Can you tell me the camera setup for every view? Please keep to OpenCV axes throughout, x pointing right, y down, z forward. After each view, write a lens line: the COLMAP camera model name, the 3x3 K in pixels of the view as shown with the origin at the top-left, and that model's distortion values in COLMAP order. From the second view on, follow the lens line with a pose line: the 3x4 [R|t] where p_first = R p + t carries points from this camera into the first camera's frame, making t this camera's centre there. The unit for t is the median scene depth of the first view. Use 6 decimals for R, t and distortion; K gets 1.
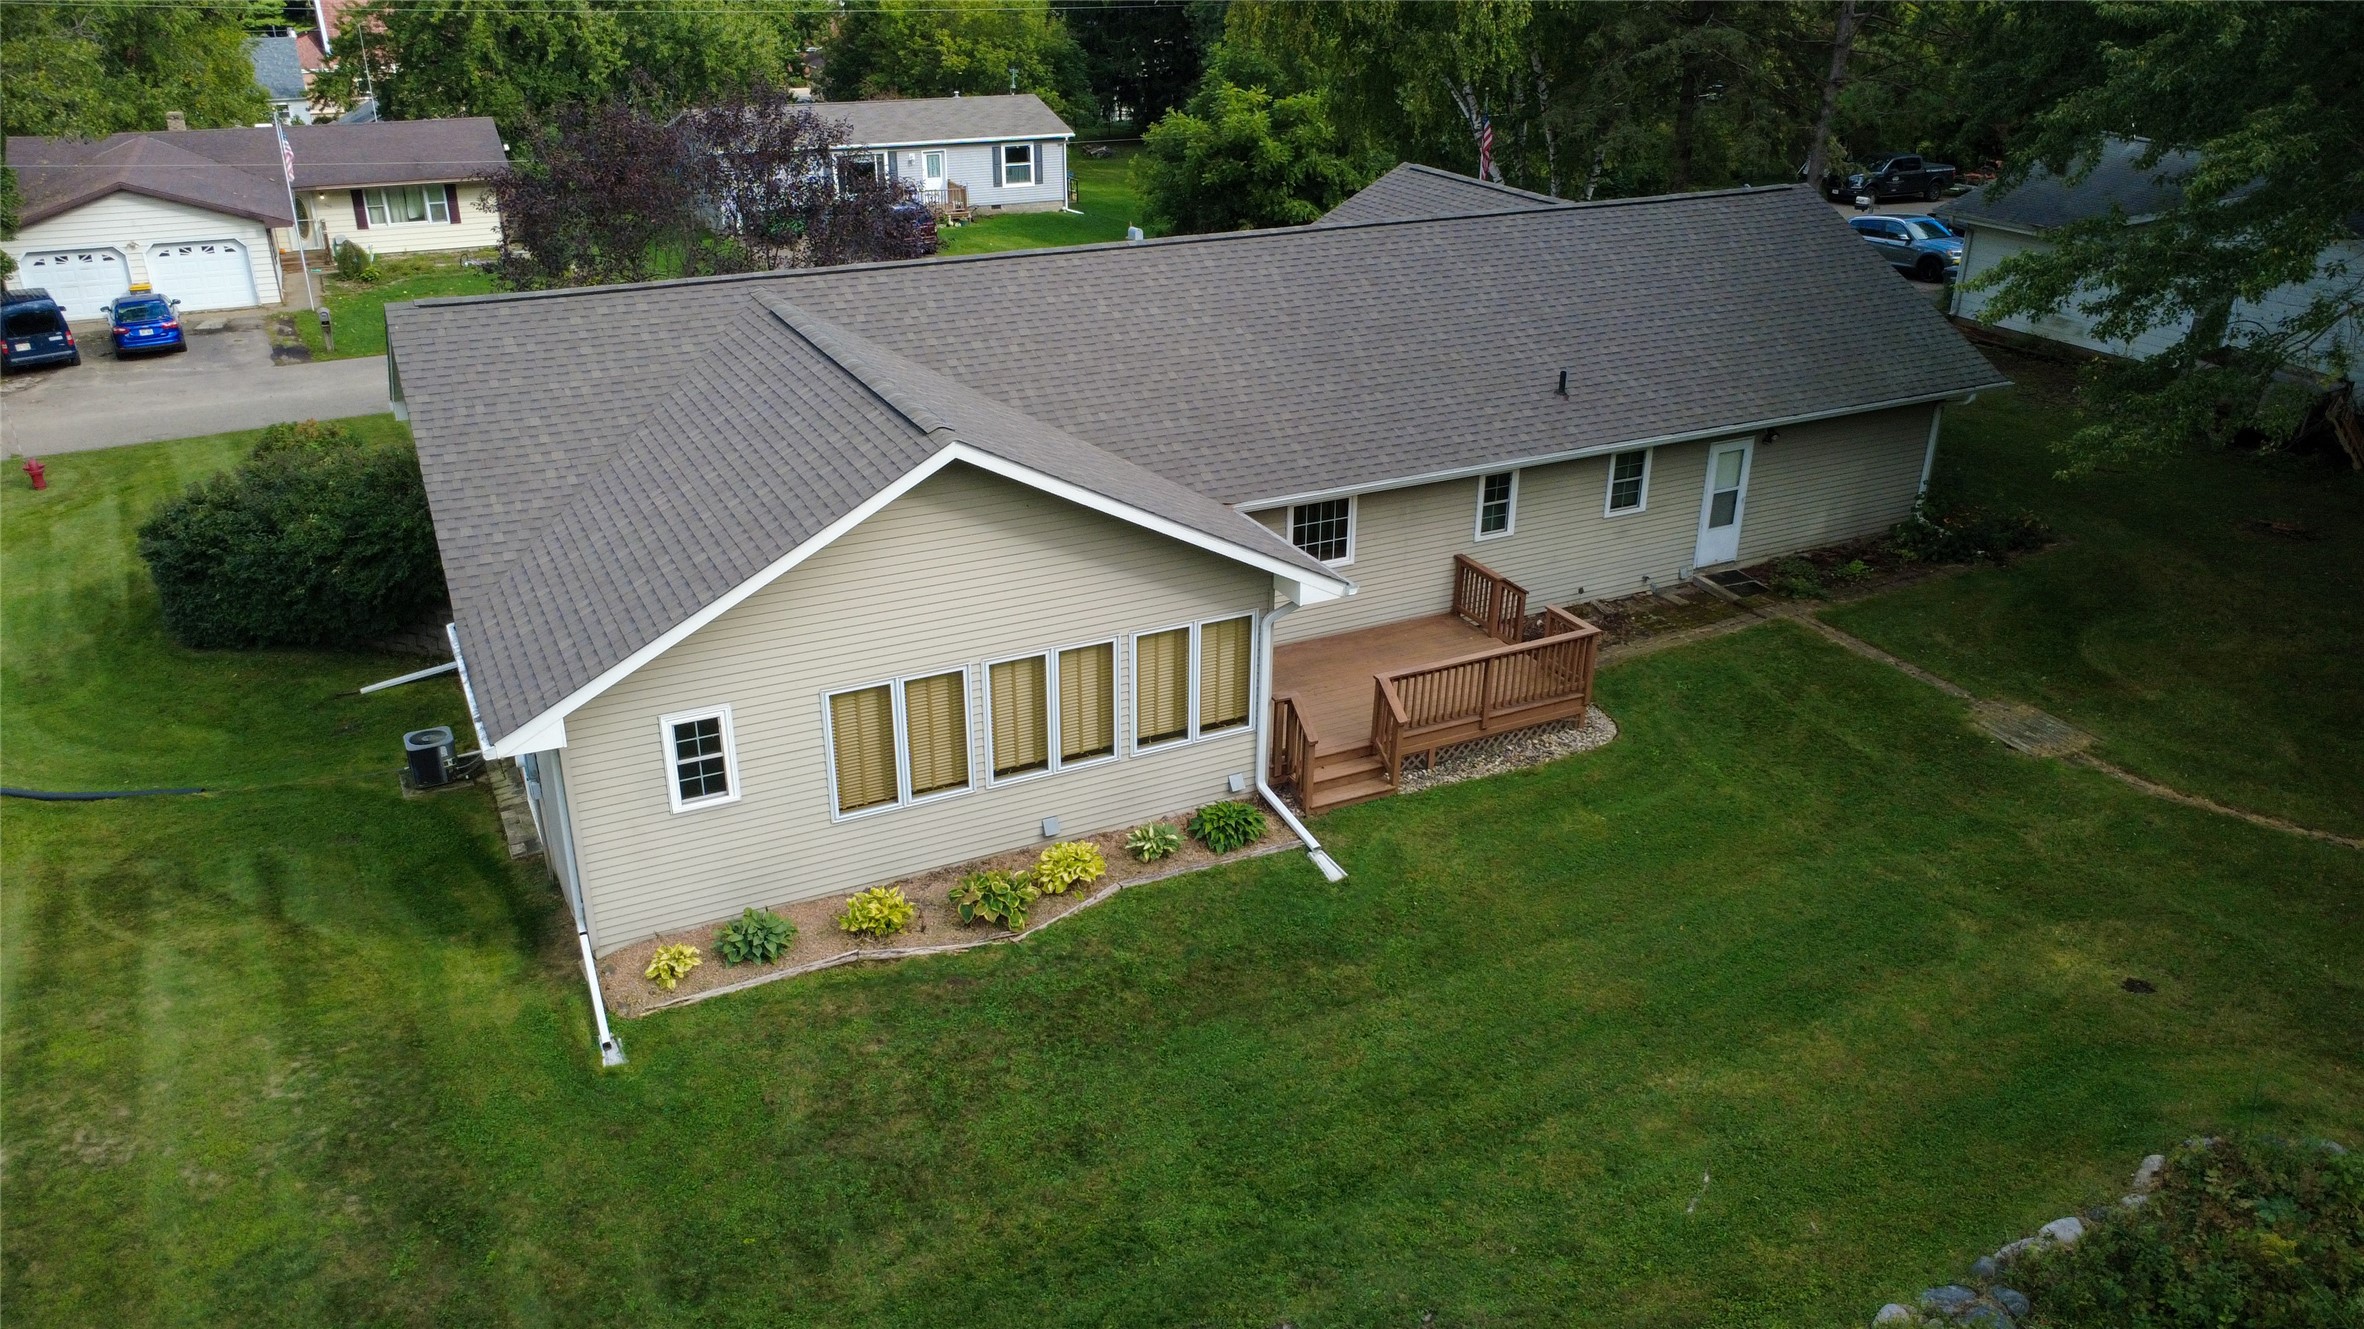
lens RADIAL K [[1716.0, 0, 1172.0], [0, 1716.0, 671.3], [0, 0, 1]] dist [0.001851, -0.001921]
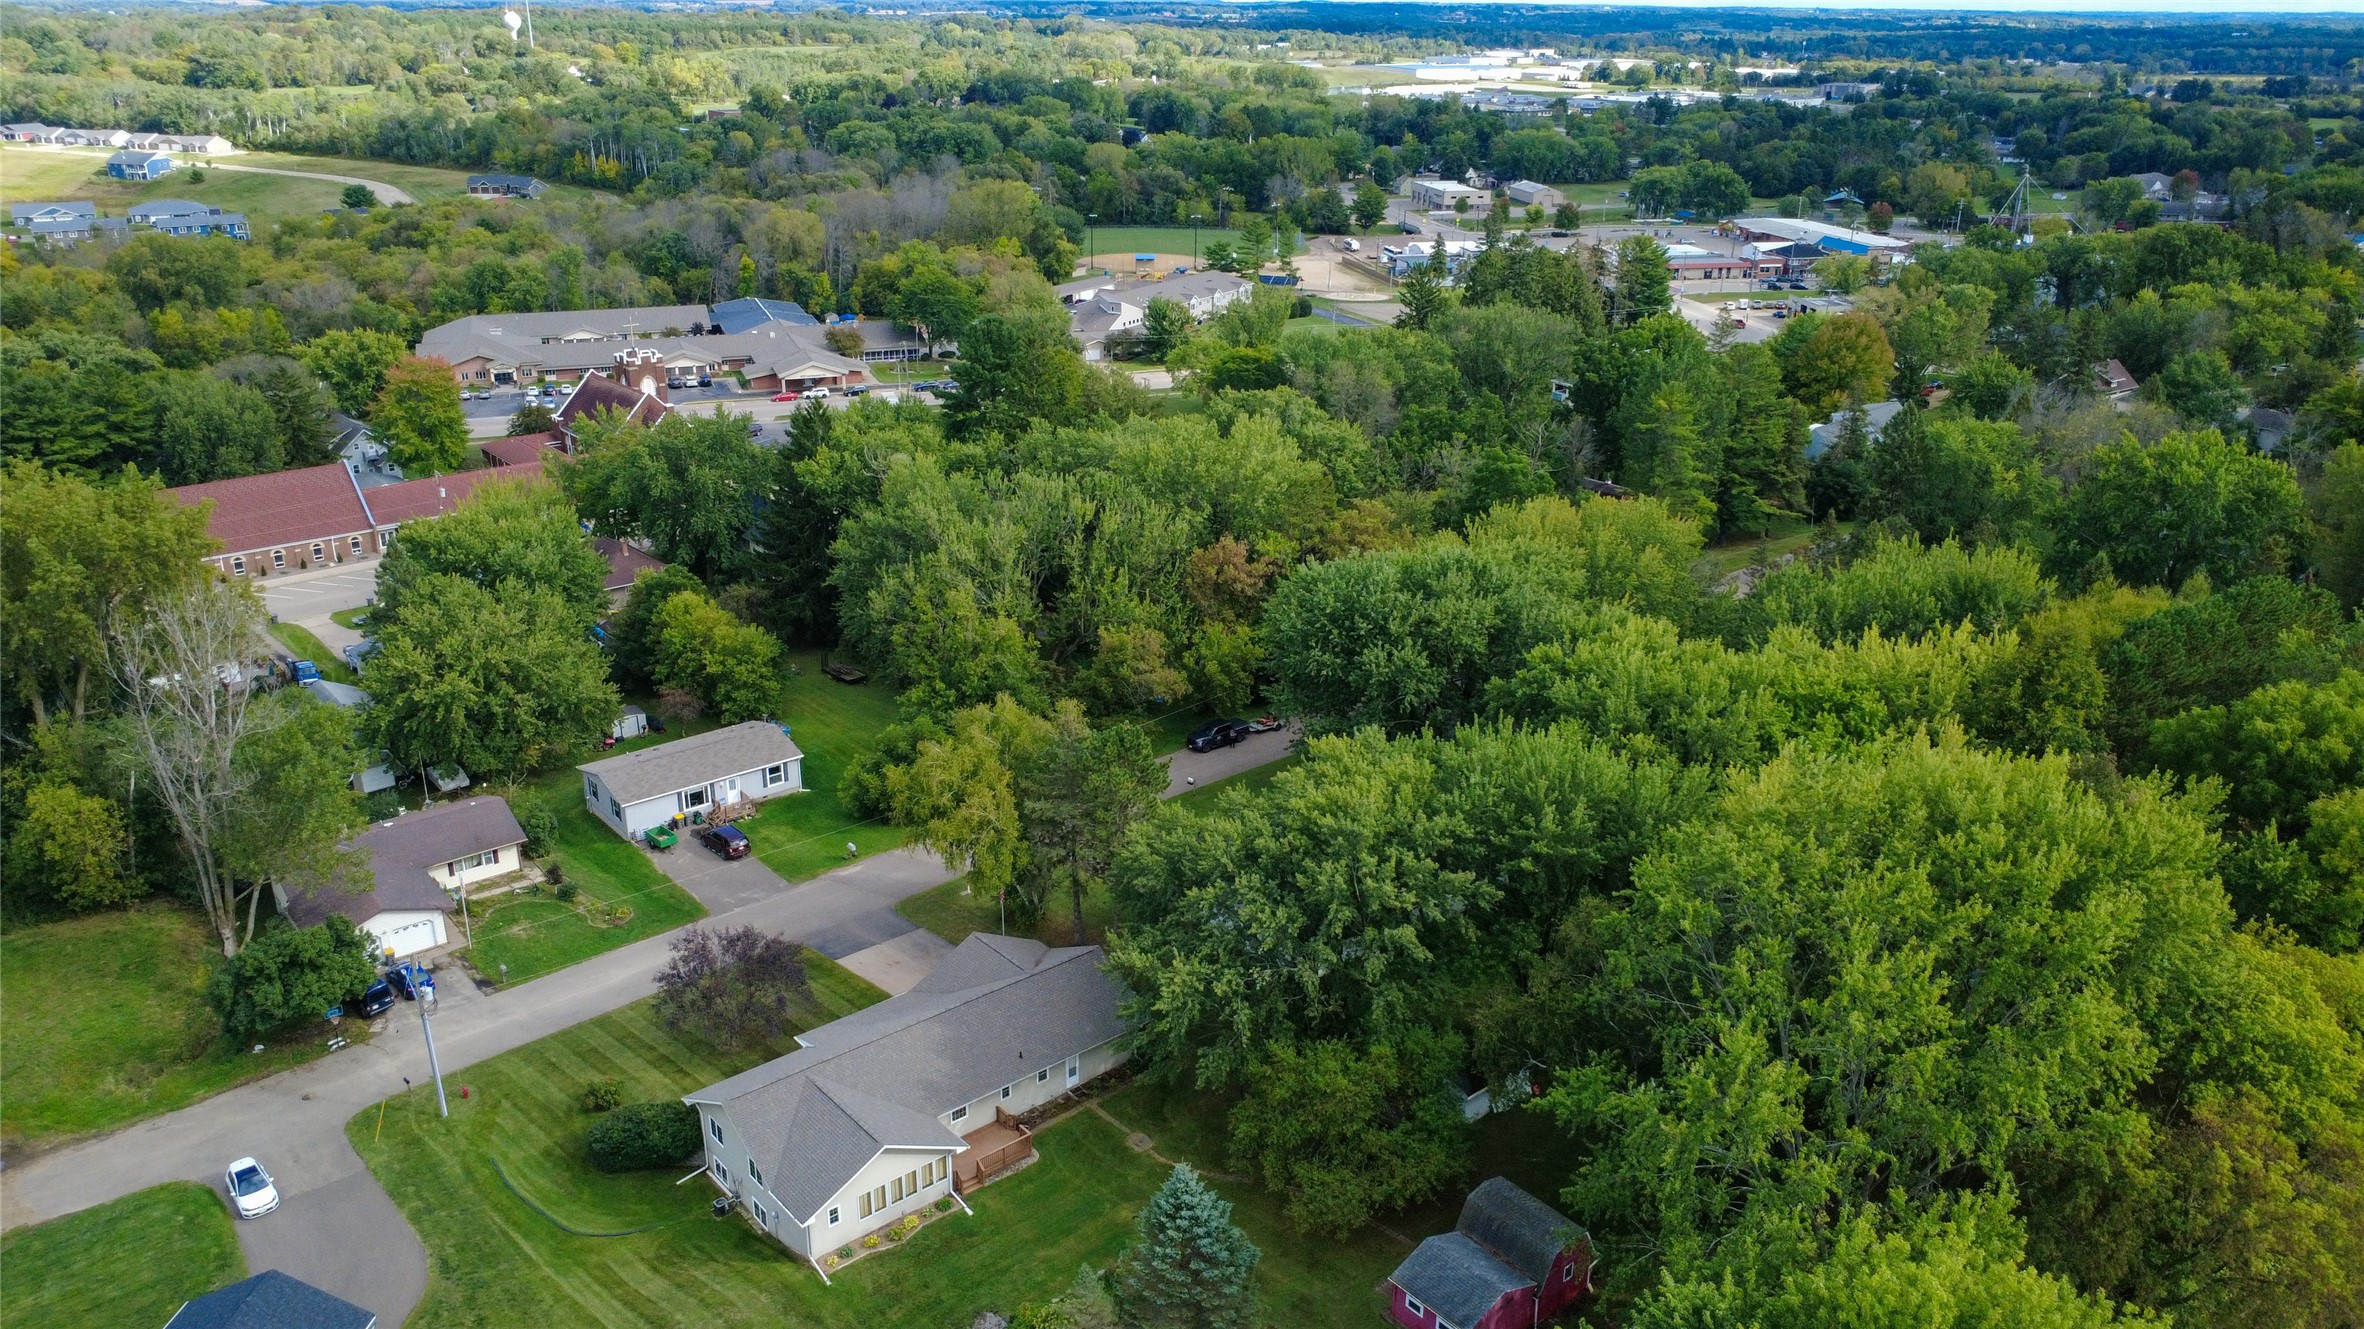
lens RADIAL K [[1716.0, 0, 1180.7], [0, 1716.0, 676.6], [0, 0, 1]] dist [0.001851, -0.001921]
pose [[0.970621, -0.083830, 0.225536, -0.228647], [0.094382, 0.994870, -0.036398, -0.917308], [-0.221328, 0.056615, 0.973555, -3.069779]]
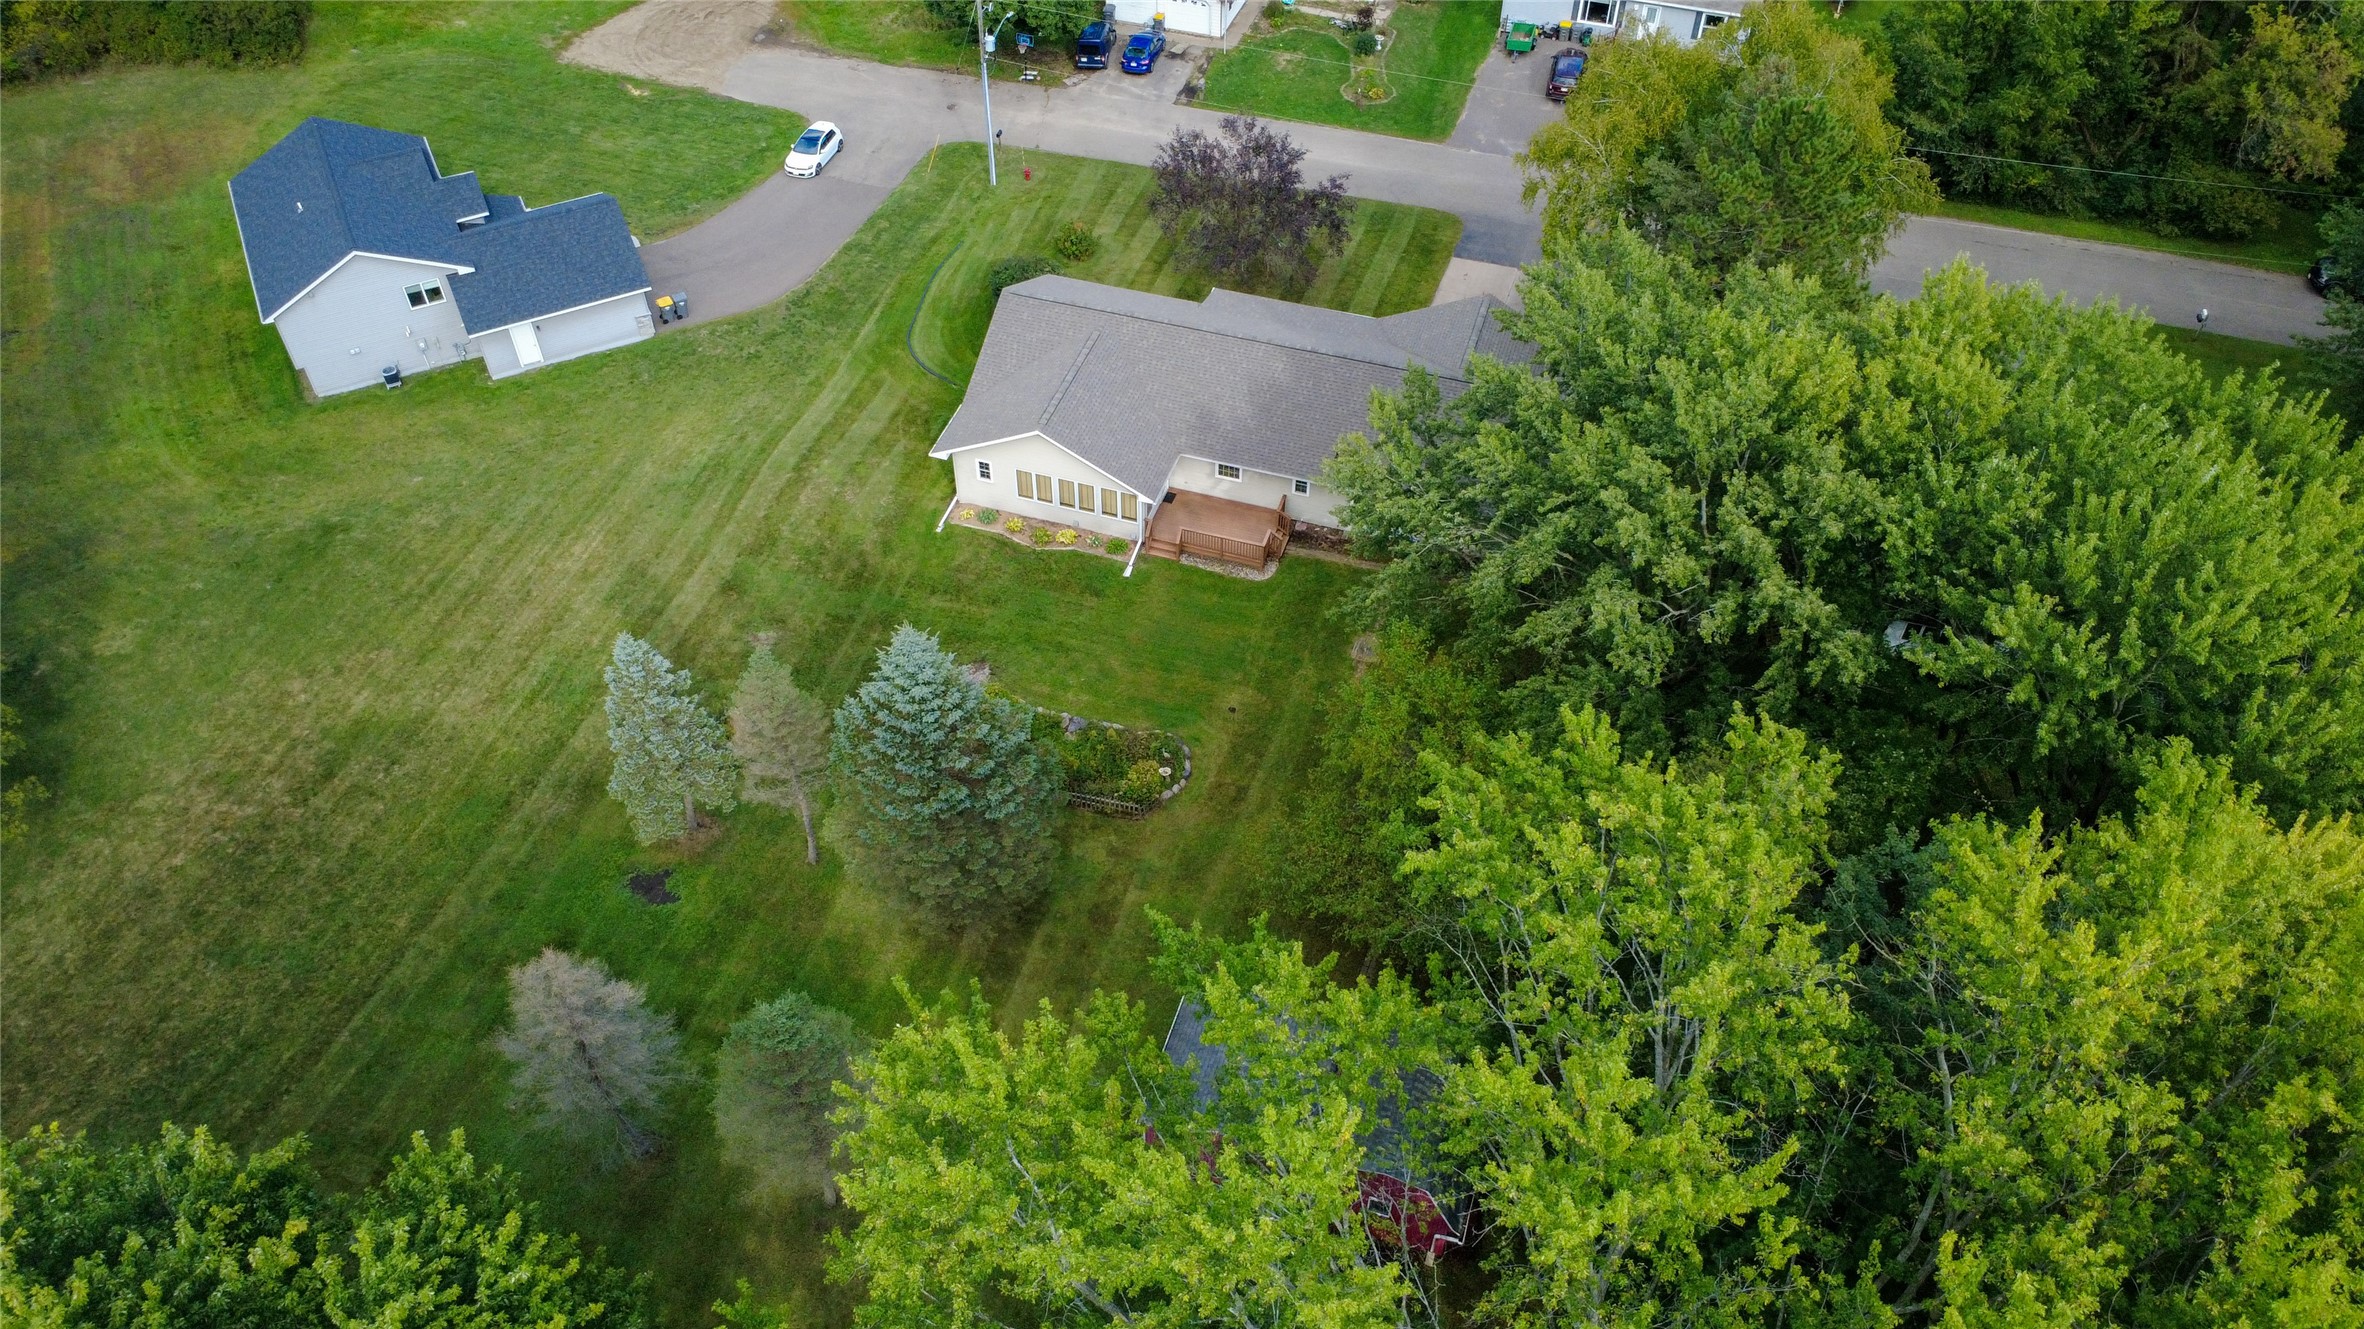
lens RADIAL K [[1716.0, 0, 1181.2], [0, 1716.0, 674.1], [0, 0, 1]] dist [0.001851, -0.001921]
pose [[0.717290, 0.509135, -0.475686, 1.684390], [-0.289538, 0.838759, 0.461142, -1.173662], [0.633769, -0.193043, 0.749047, -1.359534]]
